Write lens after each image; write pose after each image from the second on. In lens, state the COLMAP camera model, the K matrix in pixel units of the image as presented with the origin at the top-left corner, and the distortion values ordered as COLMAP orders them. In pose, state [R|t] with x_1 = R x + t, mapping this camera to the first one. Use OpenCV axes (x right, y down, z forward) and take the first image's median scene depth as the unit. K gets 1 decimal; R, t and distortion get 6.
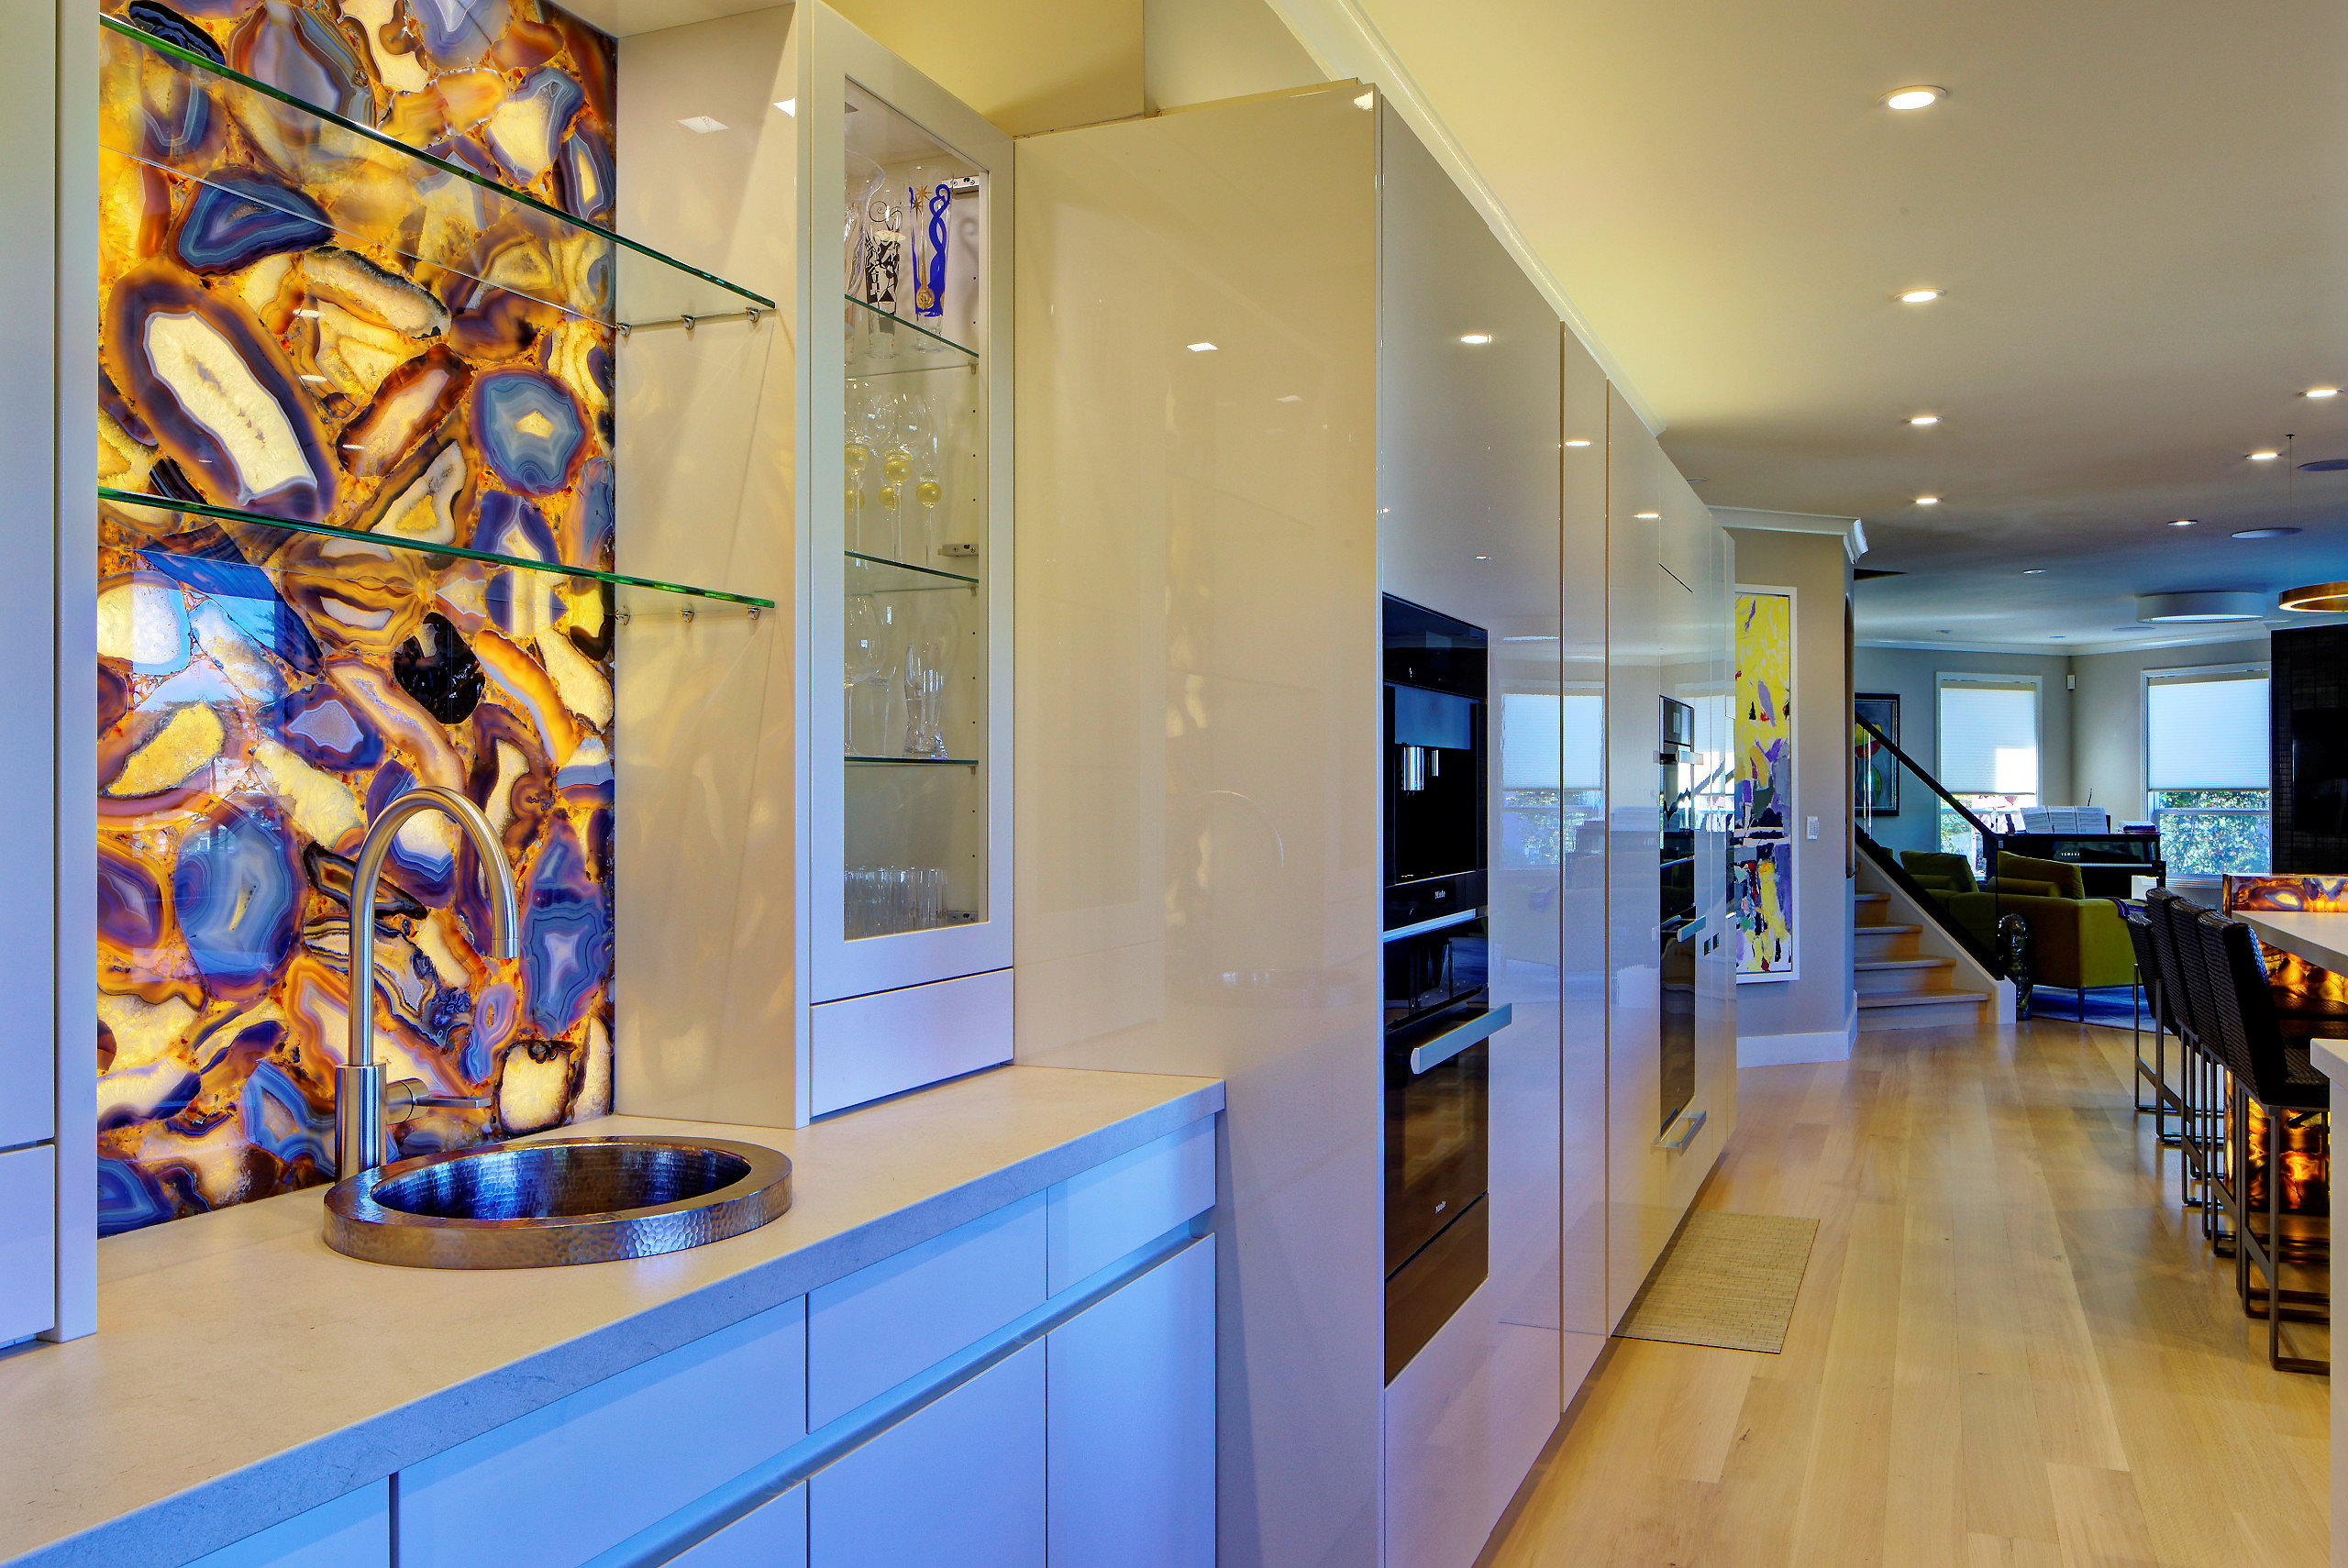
lens RADIAL K [[1791.9, 0, 1179.6], [0, 1791.9, 919.9], [0, 0, 1]] dist [-0.005509, -0.001732]
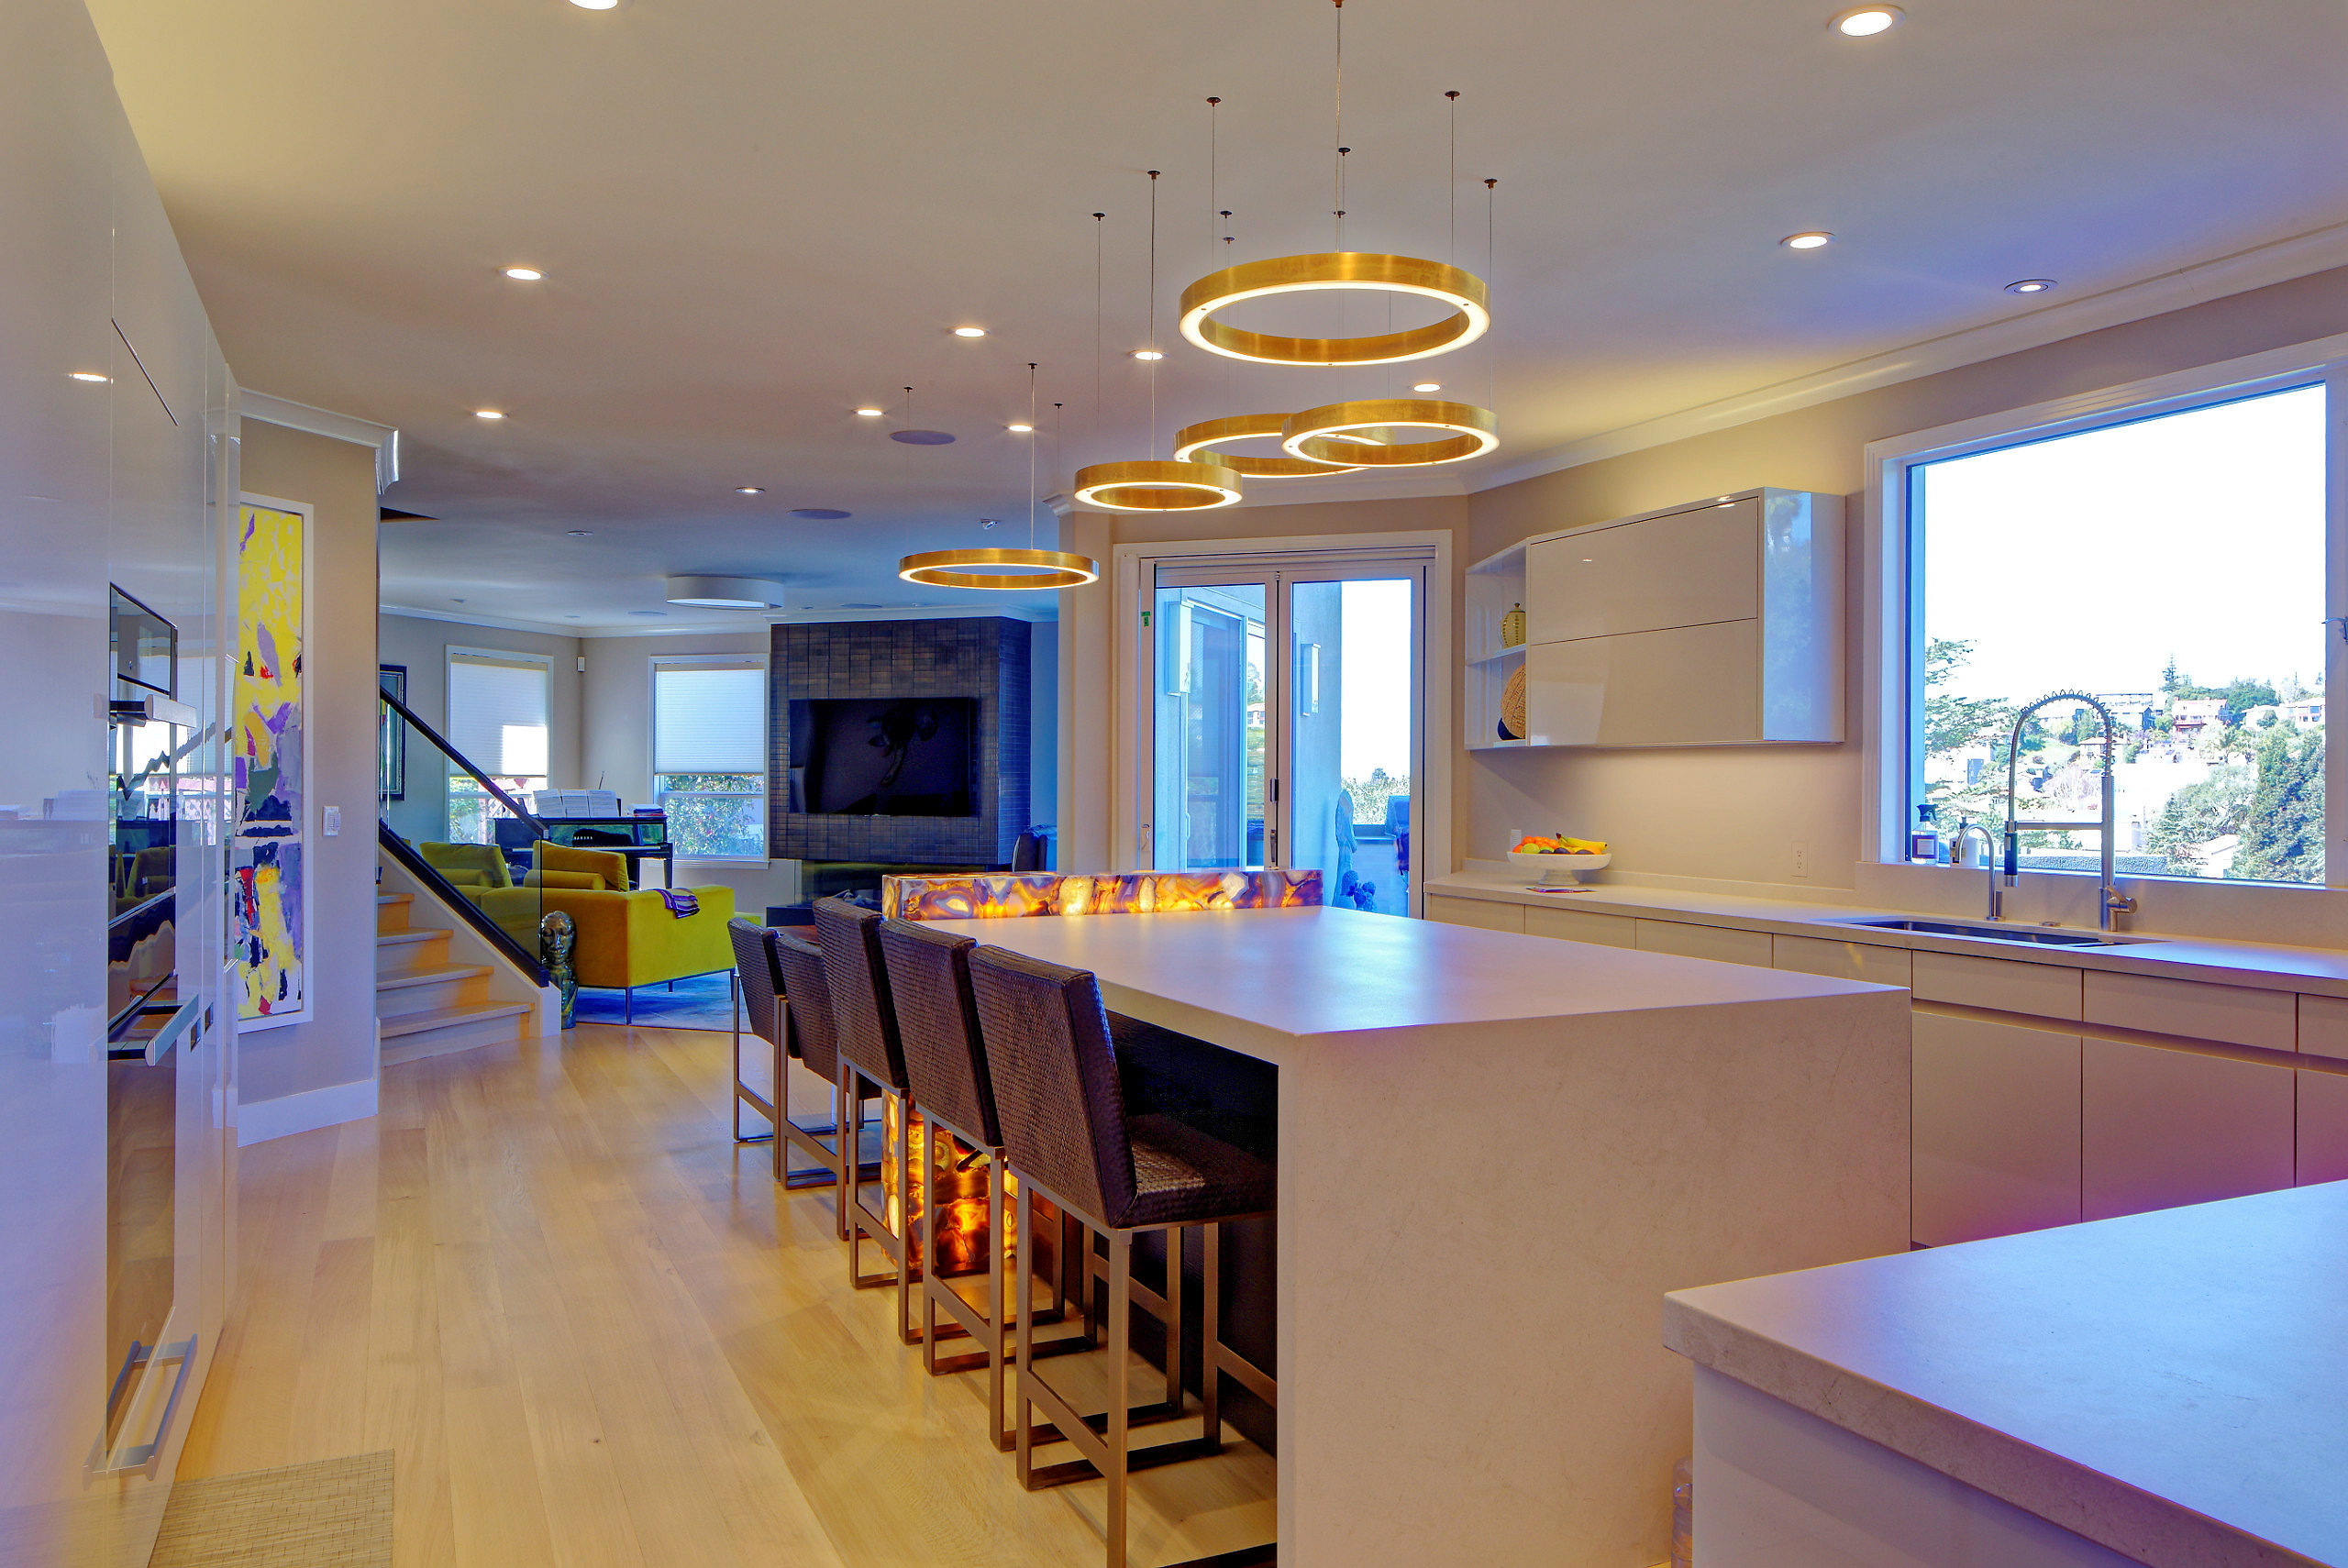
lens RADIAL K [[1604.0, 0, 1173.6], [0, 1604.0, 723.3], [0, 0, 1]] dist [-0.008687, -0.000181]
pose [[0.656820, 0.030705, 0.753422, 0.069211], [0.046448, 0.995626, -0.081068, -0.019694], [-0.752615, 0.088242, 0.652521, 0.264624]]
